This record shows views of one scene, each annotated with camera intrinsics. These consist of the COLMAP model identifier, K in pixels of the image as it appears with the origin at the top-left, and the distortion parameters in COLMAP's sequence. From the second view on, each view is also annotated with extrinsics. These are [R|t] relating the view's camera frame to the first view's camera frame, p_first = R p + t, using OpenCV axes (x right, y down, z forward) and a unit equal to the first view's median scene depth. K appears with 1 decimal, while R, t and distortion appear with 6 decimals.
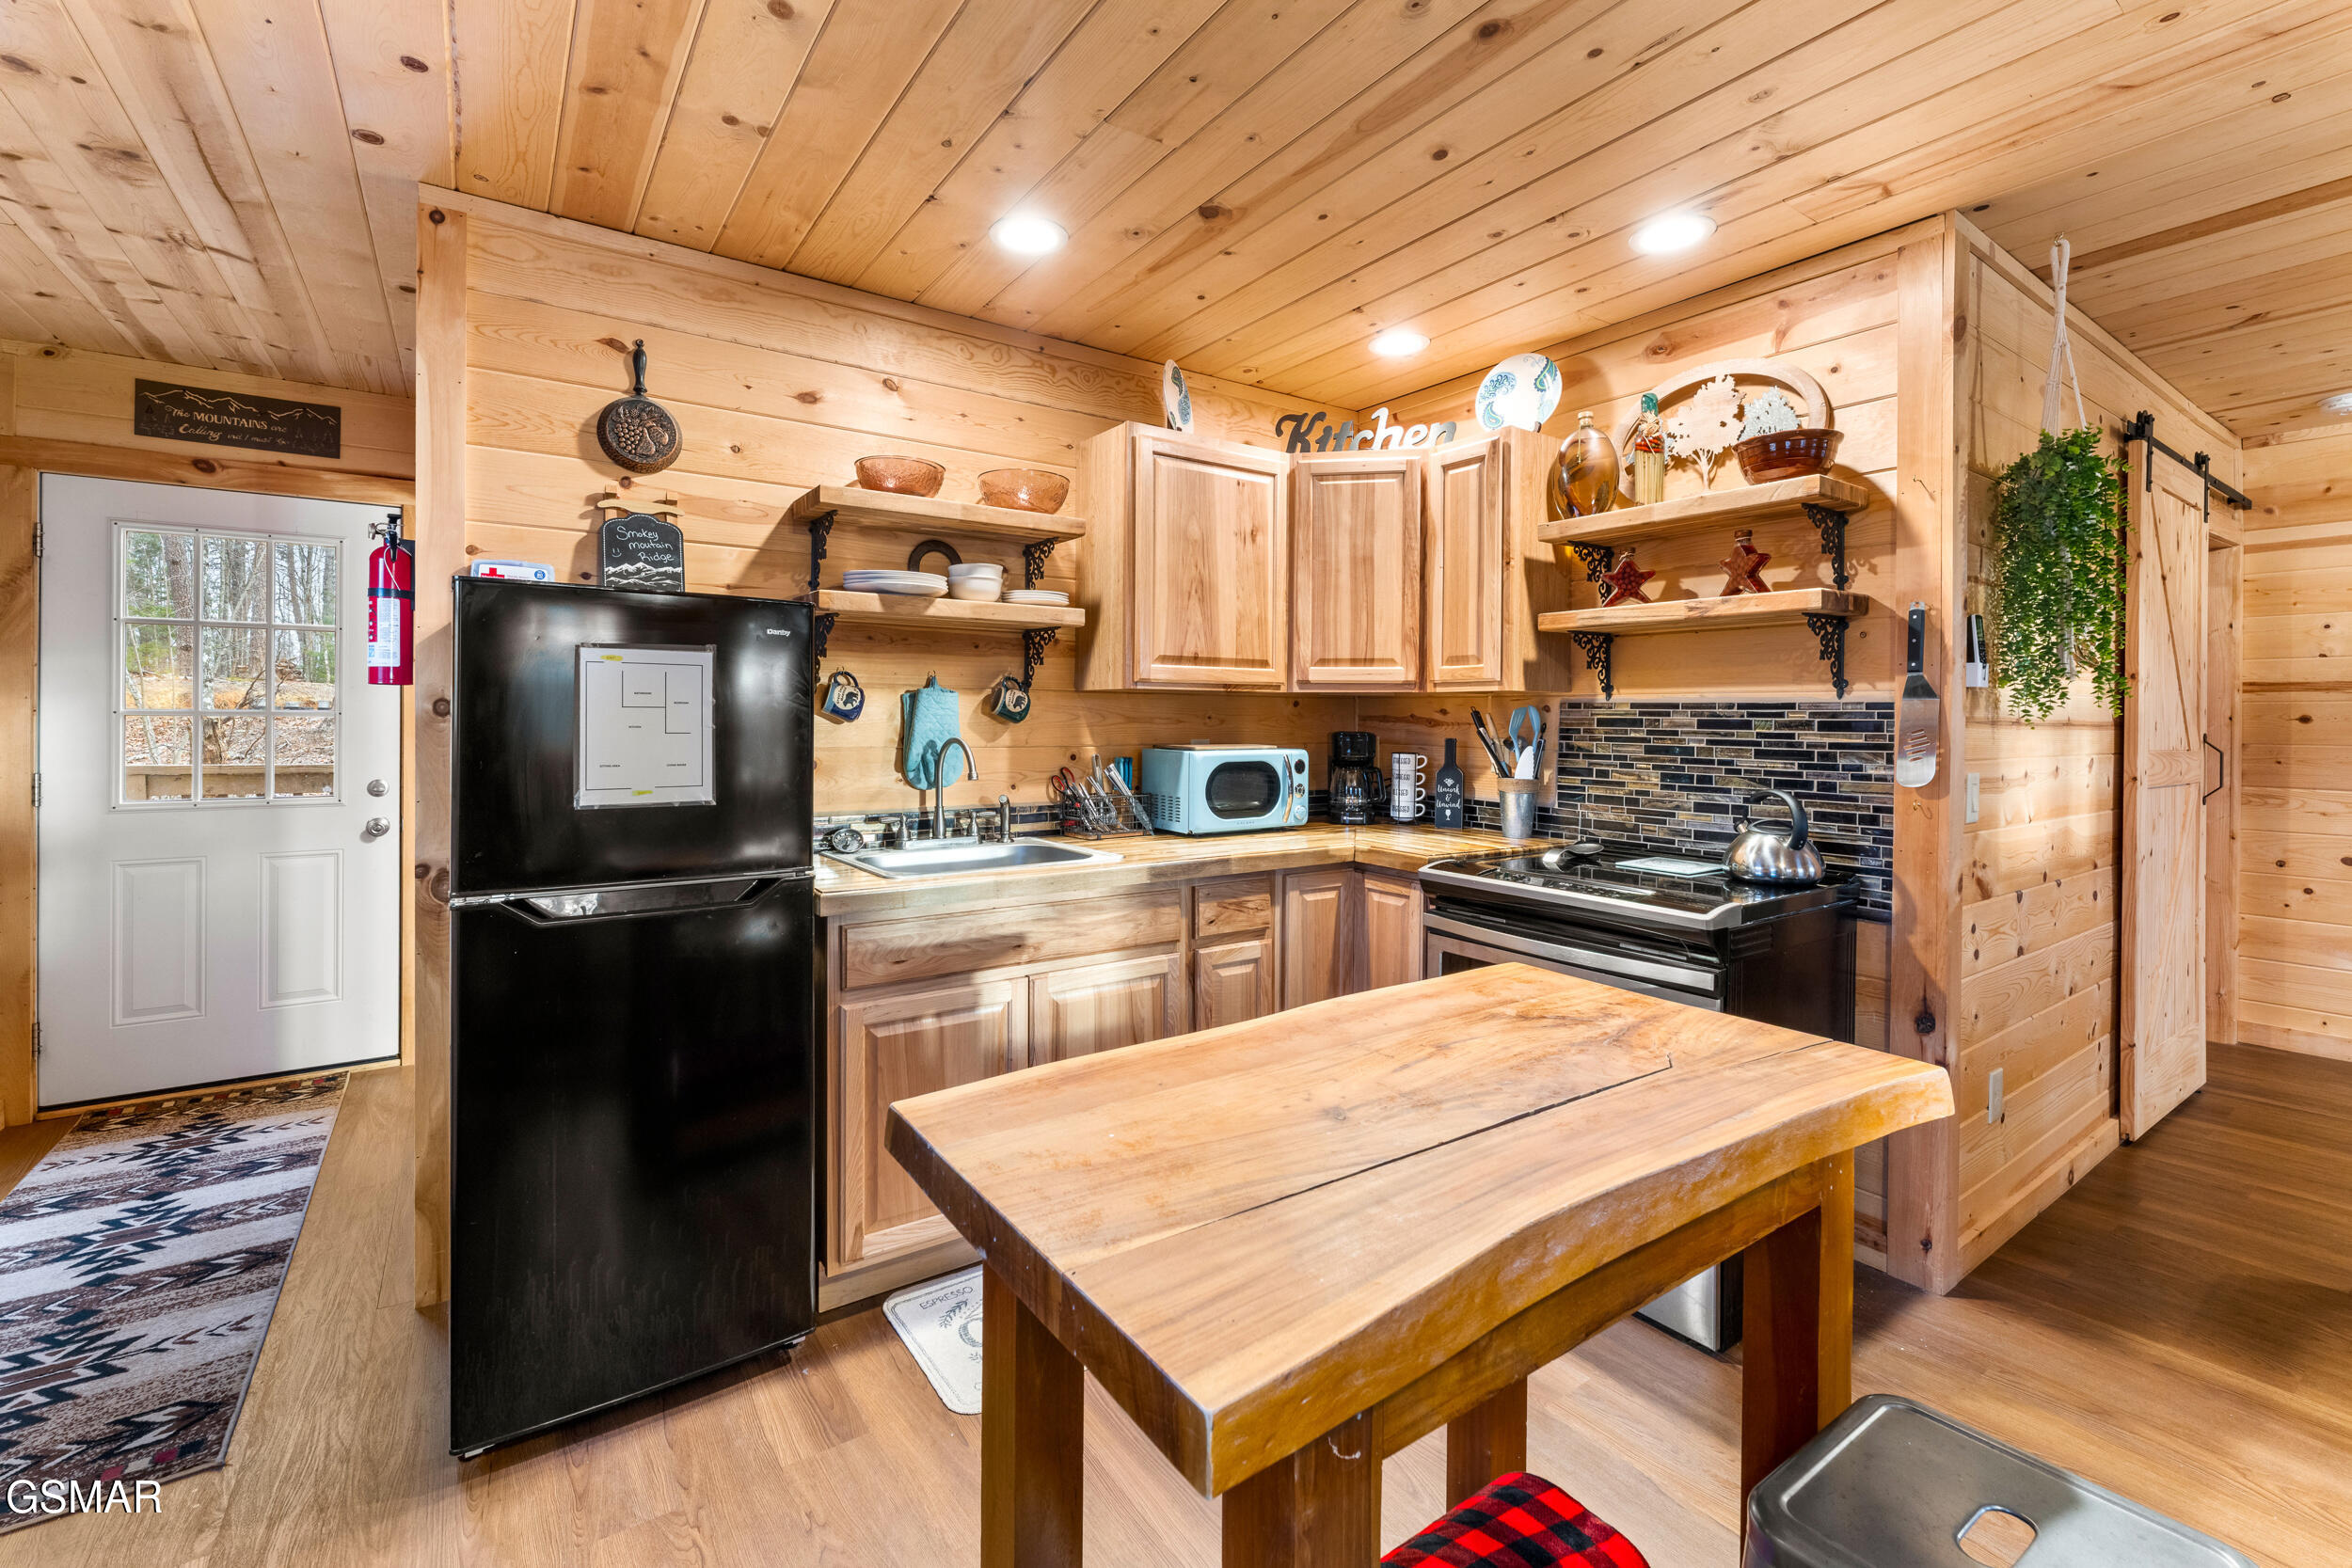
lens RADIAL K [[1006.7, 0, 1172.5], [0, 1006.7, 720.3], [0, 0, 1]] dist [-0.005417, -0.000138]
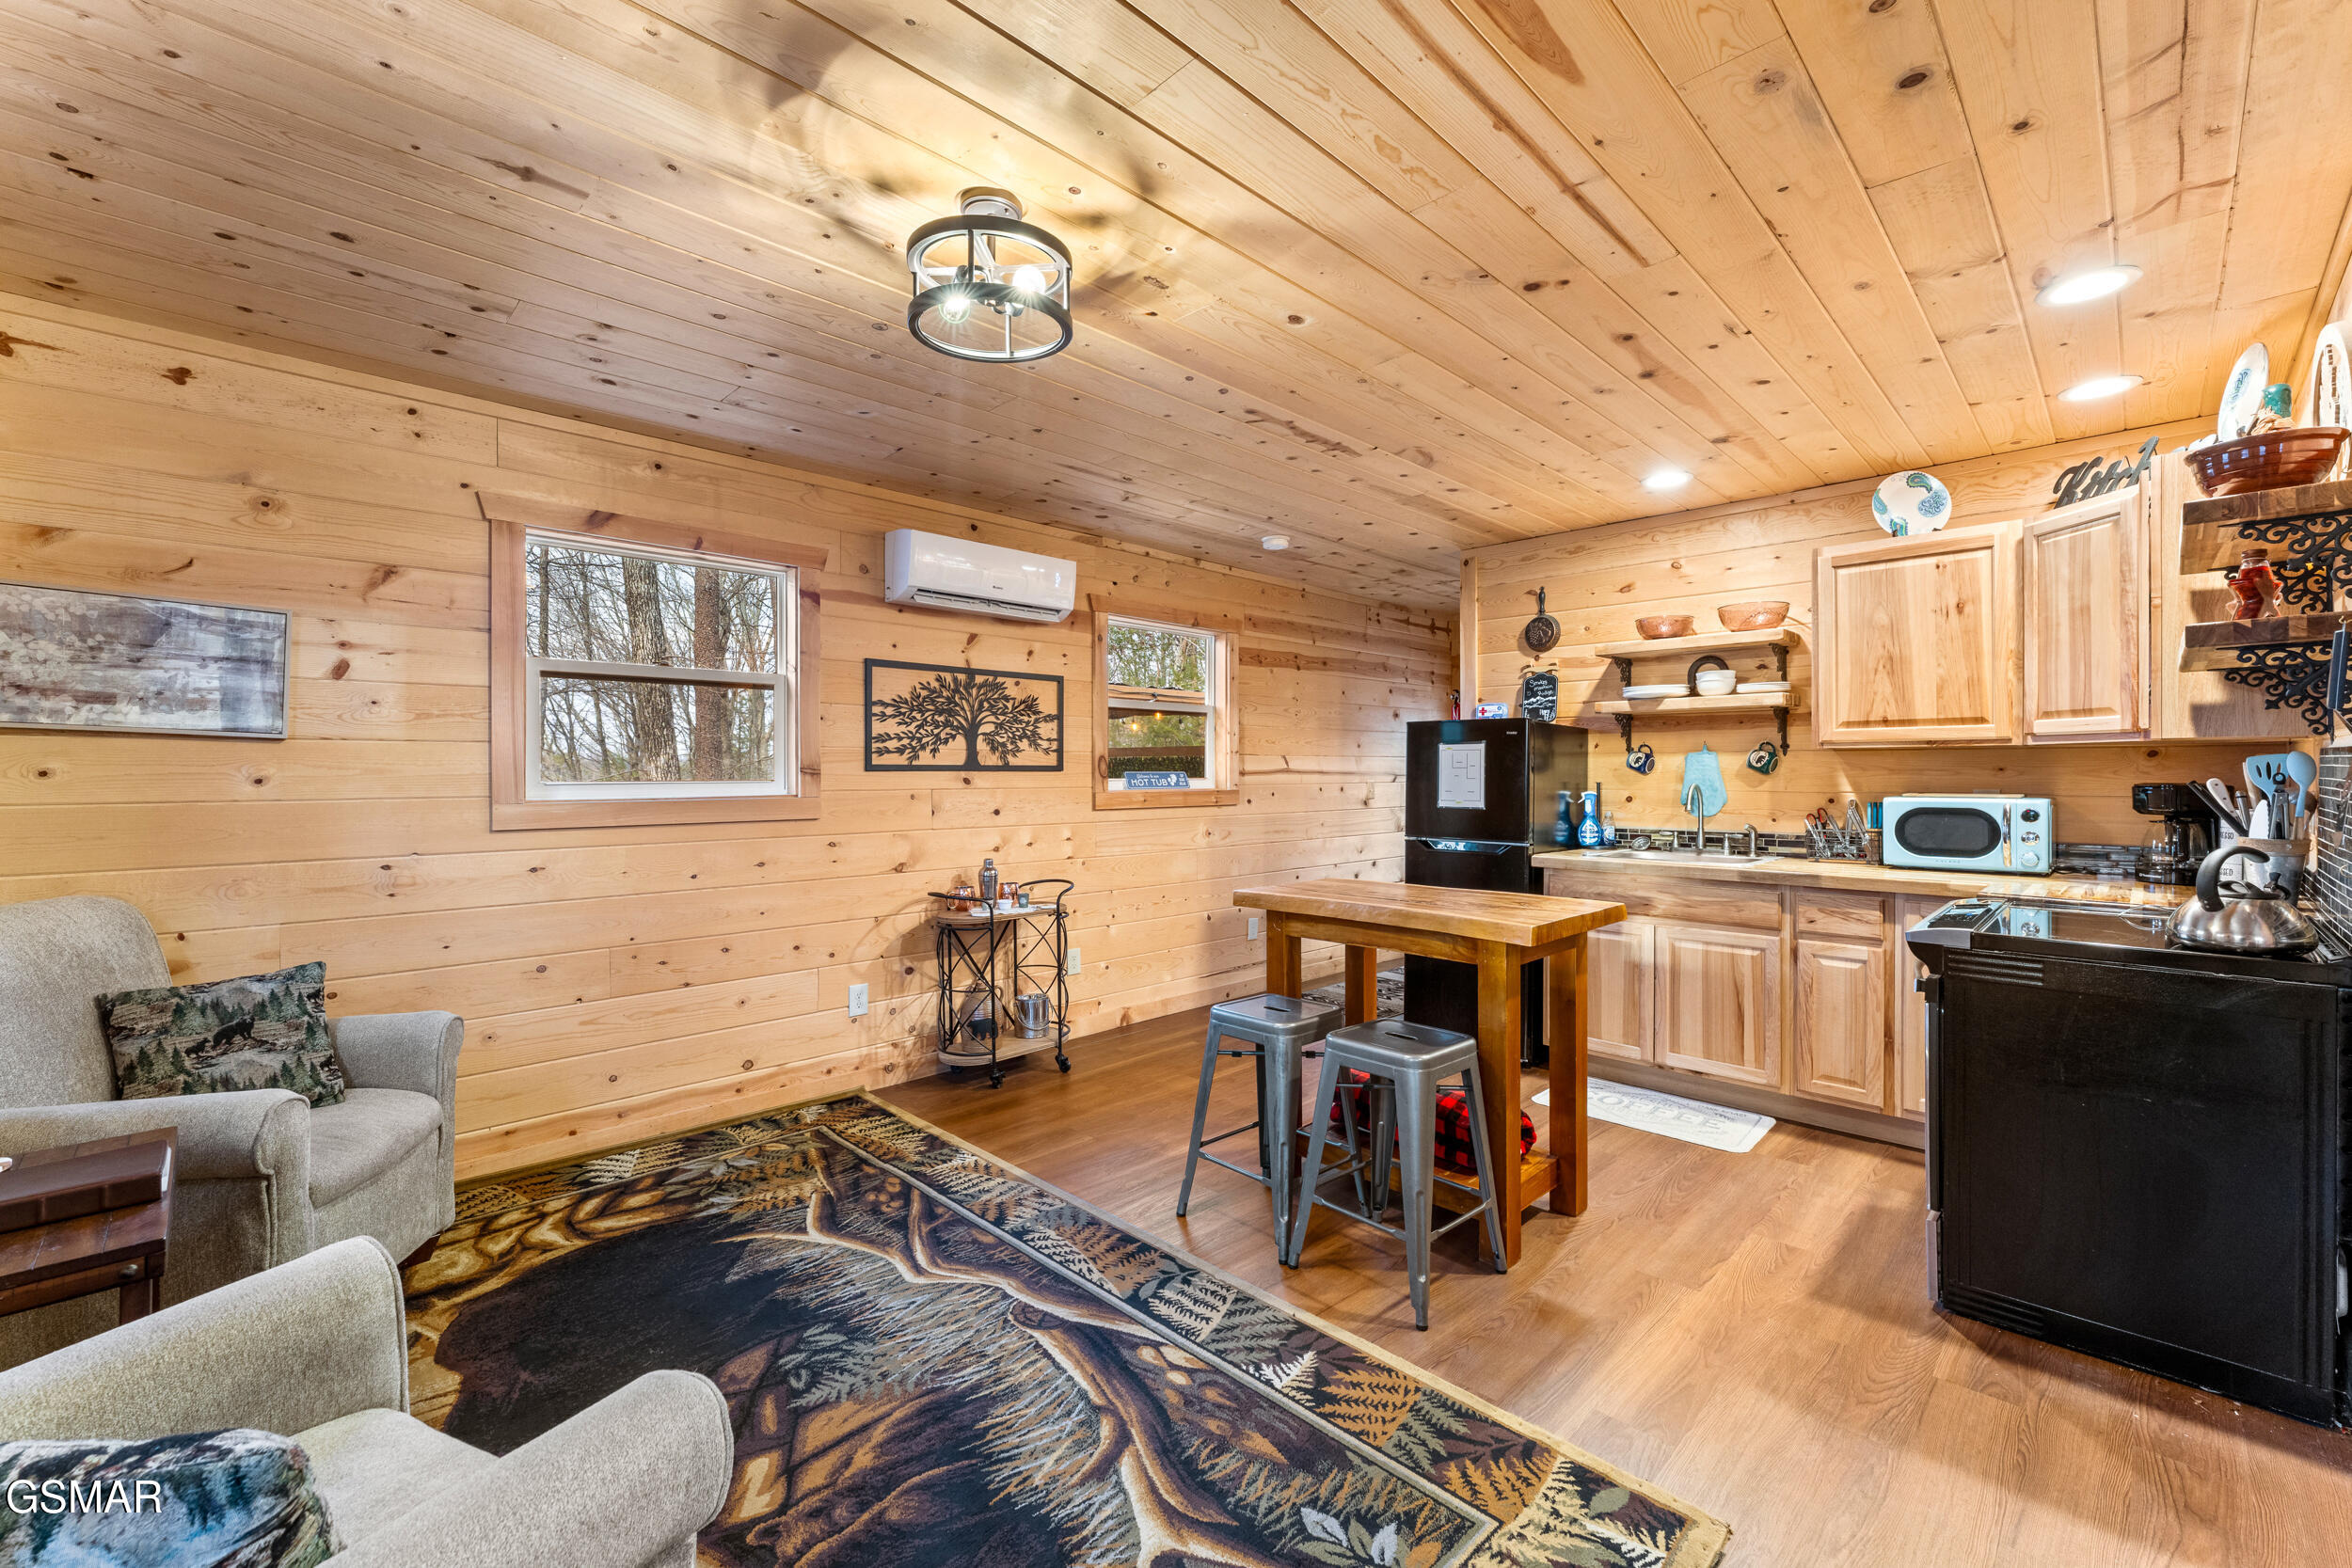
lens RADIAL K [[966.2, 0, 1187.3], [0, 966.2, 779.4], [0, 0, 1]] dist [0.001247, 0.000035]
pose [[0.180485, 0.001202, -0.983577, 1.057121], [0.000532, 0.999999, 0.001320, 0.007160], [0.983578, -0.000762, 0.180484, -0.050986]]
